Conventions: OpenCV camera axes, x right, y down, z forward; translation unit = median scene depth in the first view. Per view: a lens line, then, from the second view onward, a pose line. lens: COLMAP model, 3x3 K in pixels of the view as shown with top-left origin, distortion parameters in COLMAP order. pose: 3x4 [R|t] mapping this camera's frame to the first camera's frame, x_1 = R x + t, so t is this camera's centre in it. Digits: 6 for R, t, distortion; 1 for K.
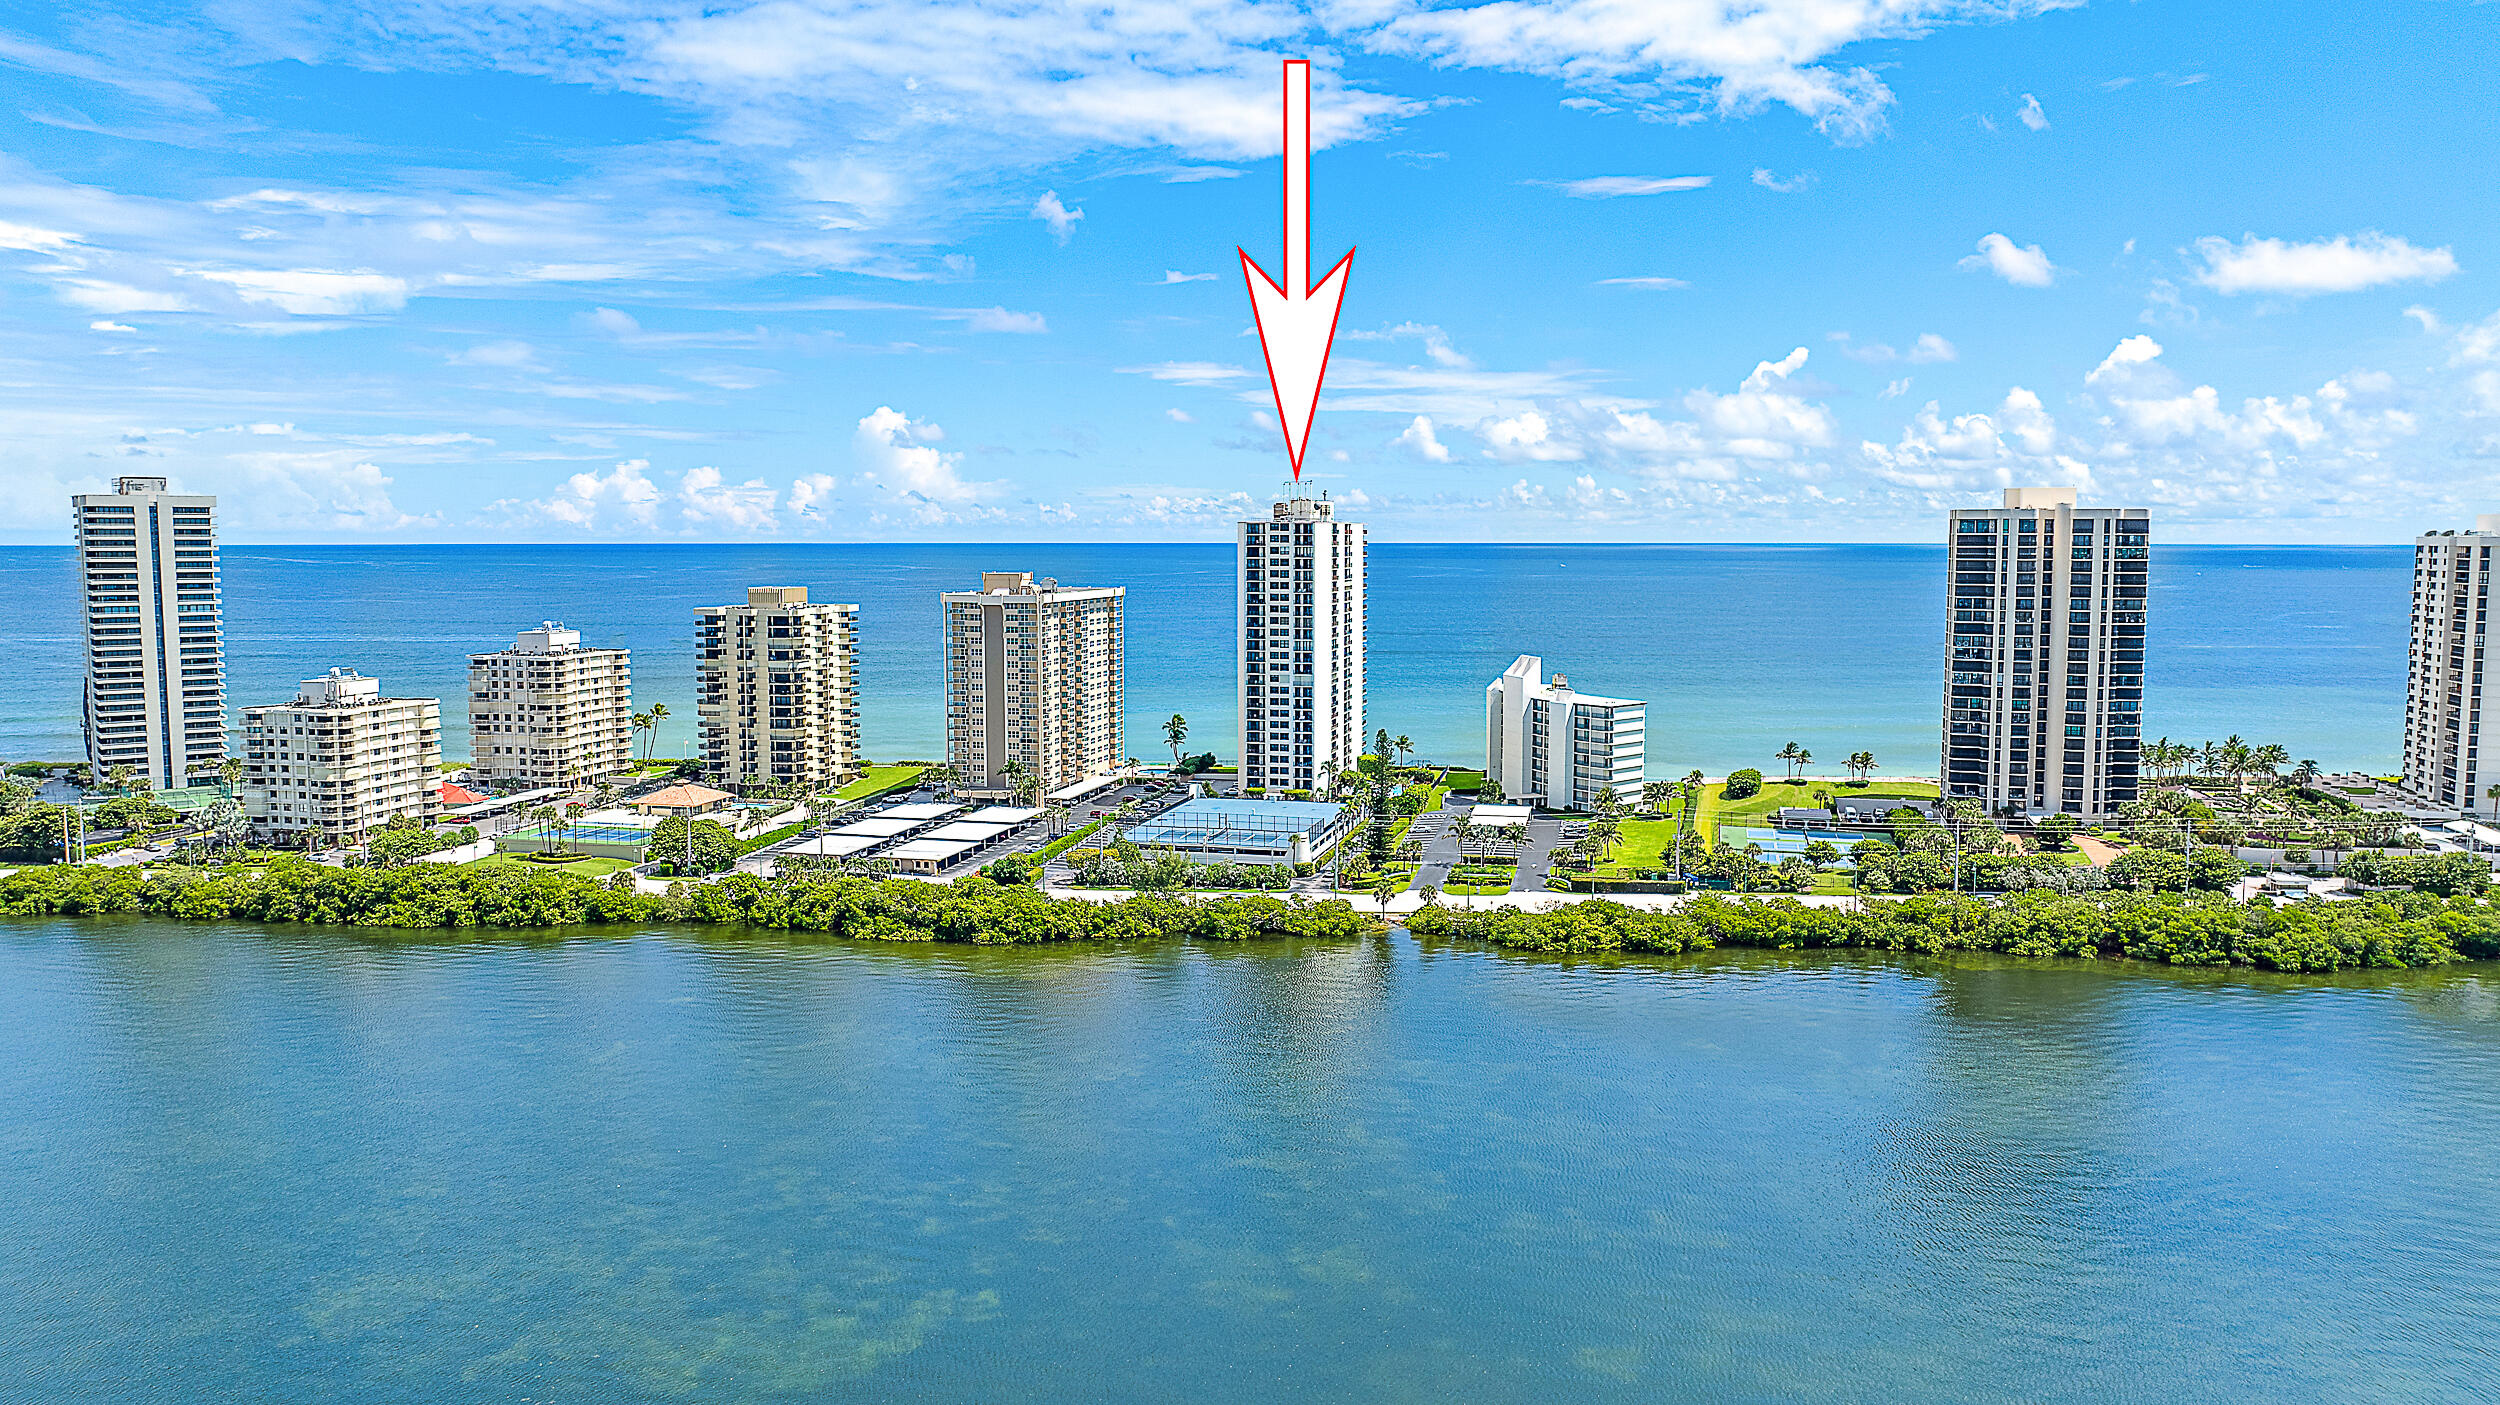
lens RADIAL K [[1780.7, 0, 1250.0], [0, 1780.7, 702.5], [0, 0, 1]] dist [0.003050, -0.132064]
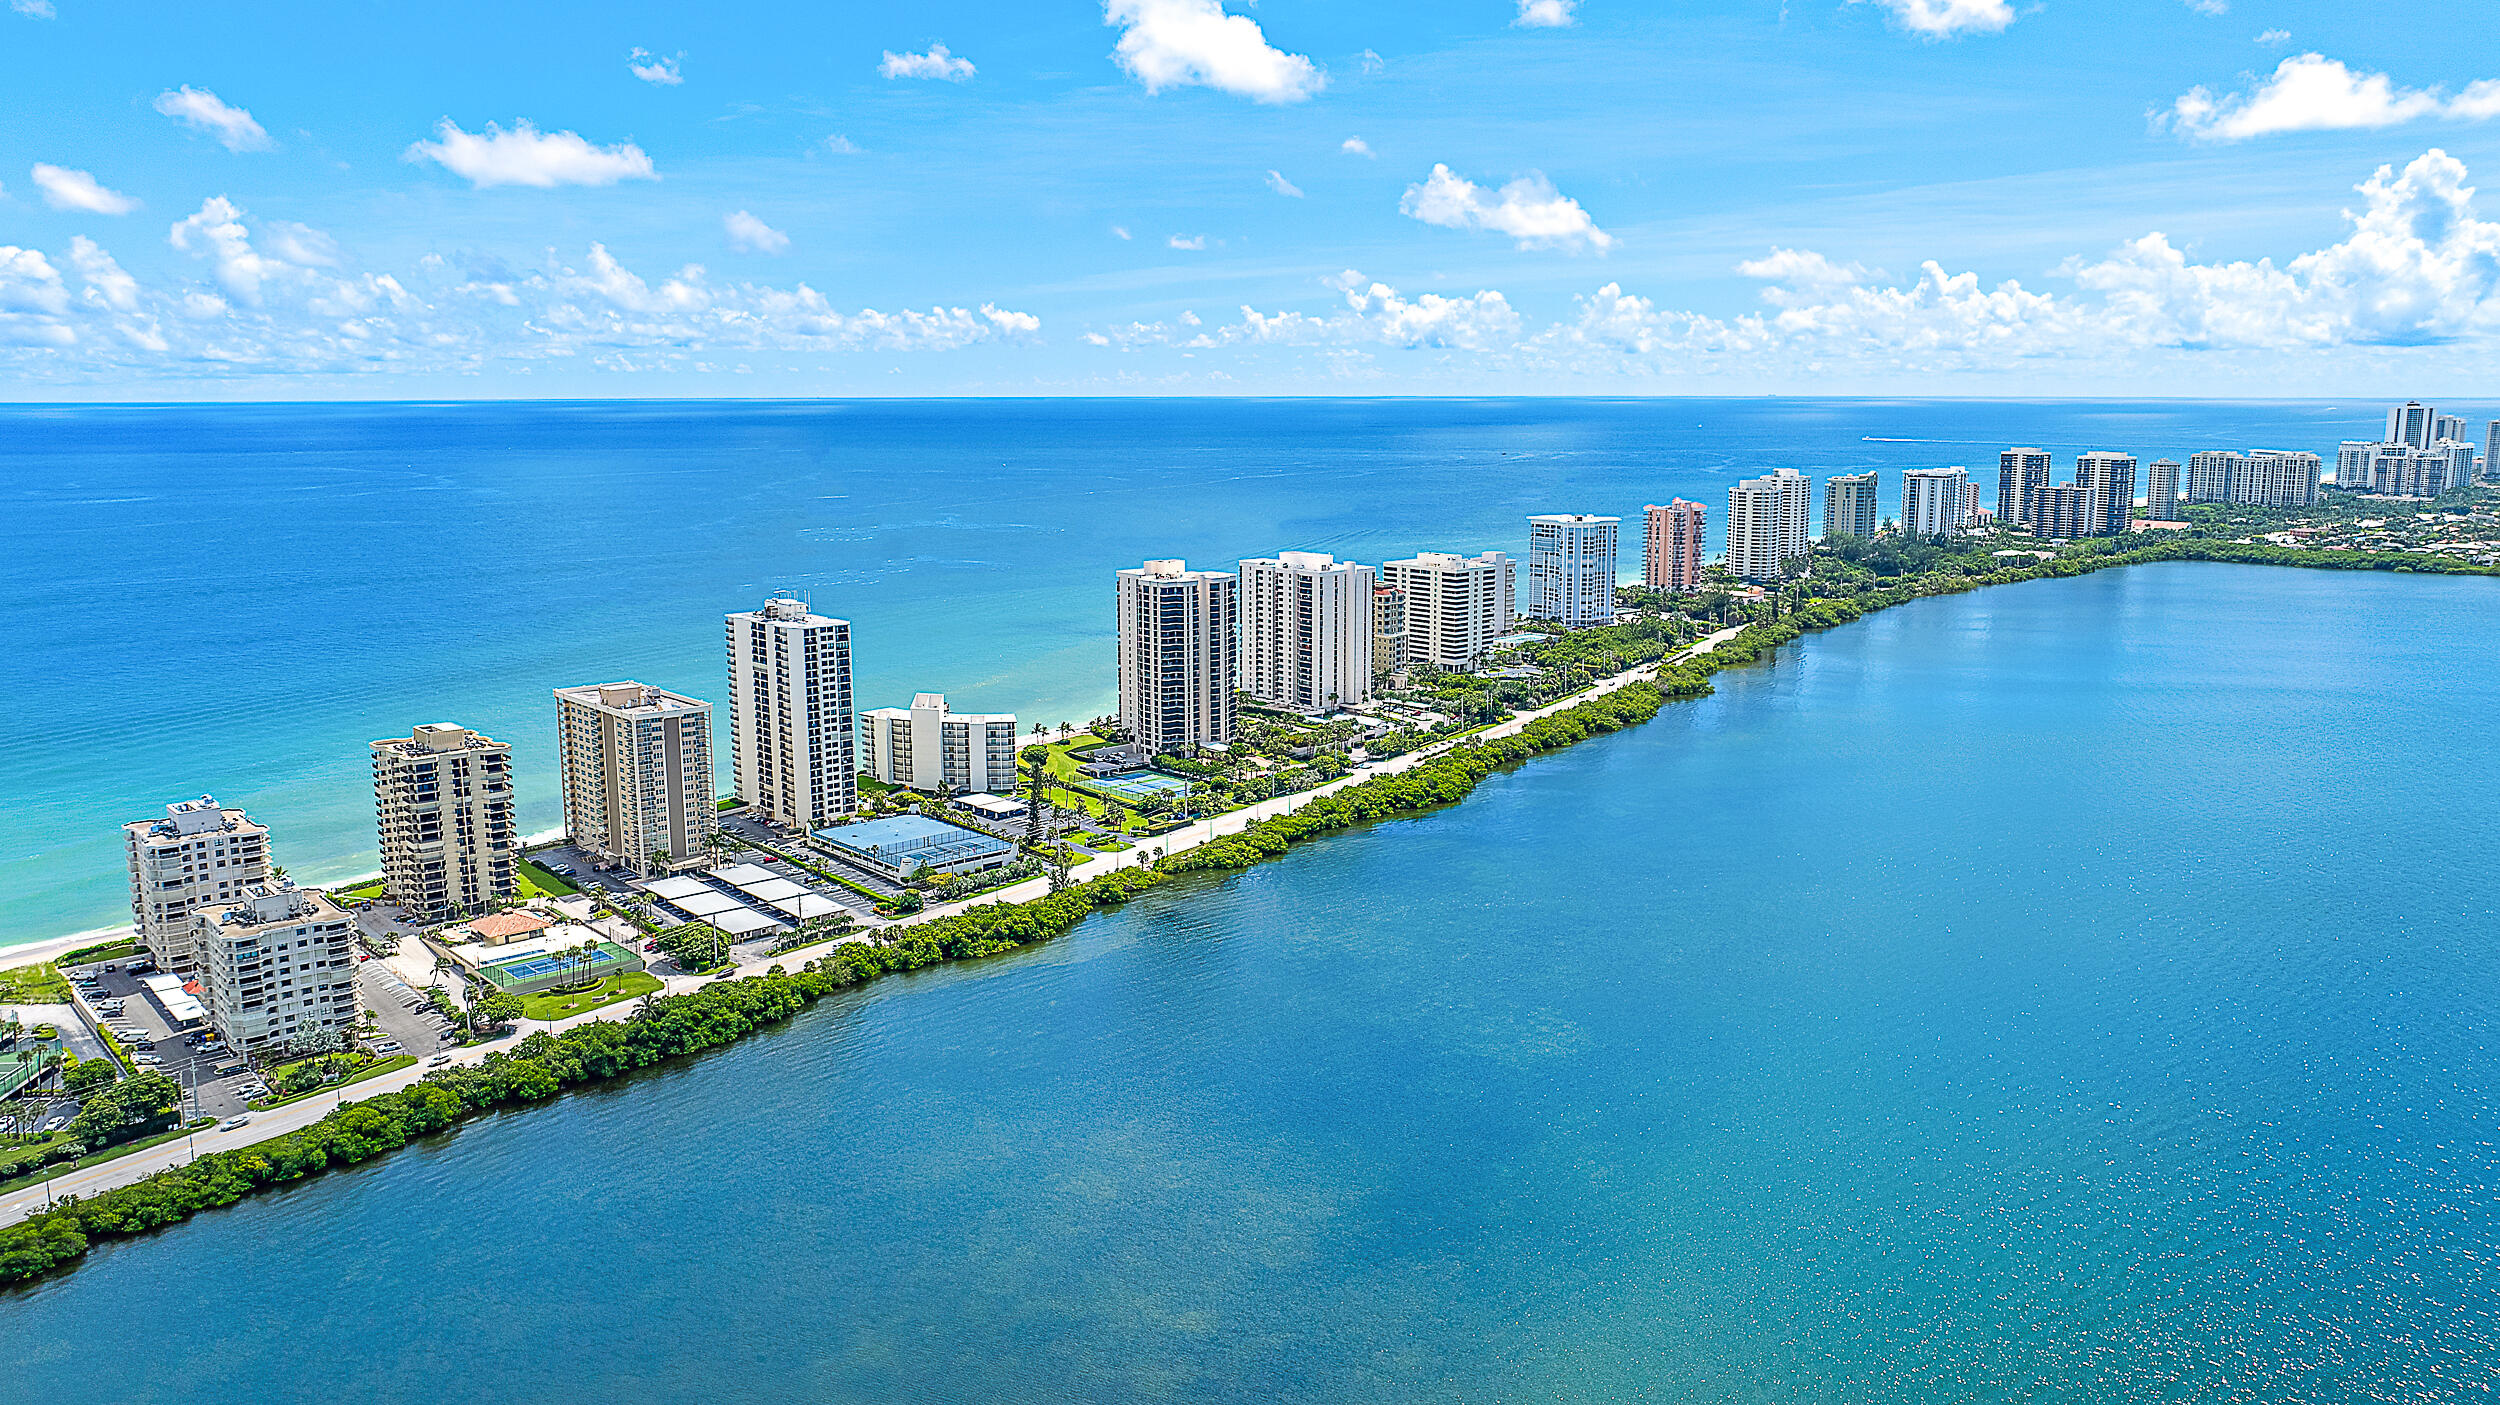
lens RADIAL K [[1832.1, 0, 1250.0], [0, 1832.1, 702.5], [0, 0, 1]] dist [-0.002165, -0.033673]
pose [[0.540935, -0.146869, 0.828142, -0.985372], [0.081811, 0.989154, 0.121986, -0.187558], [-0.837076, 0.001764, 0.547084, -0.058501]]
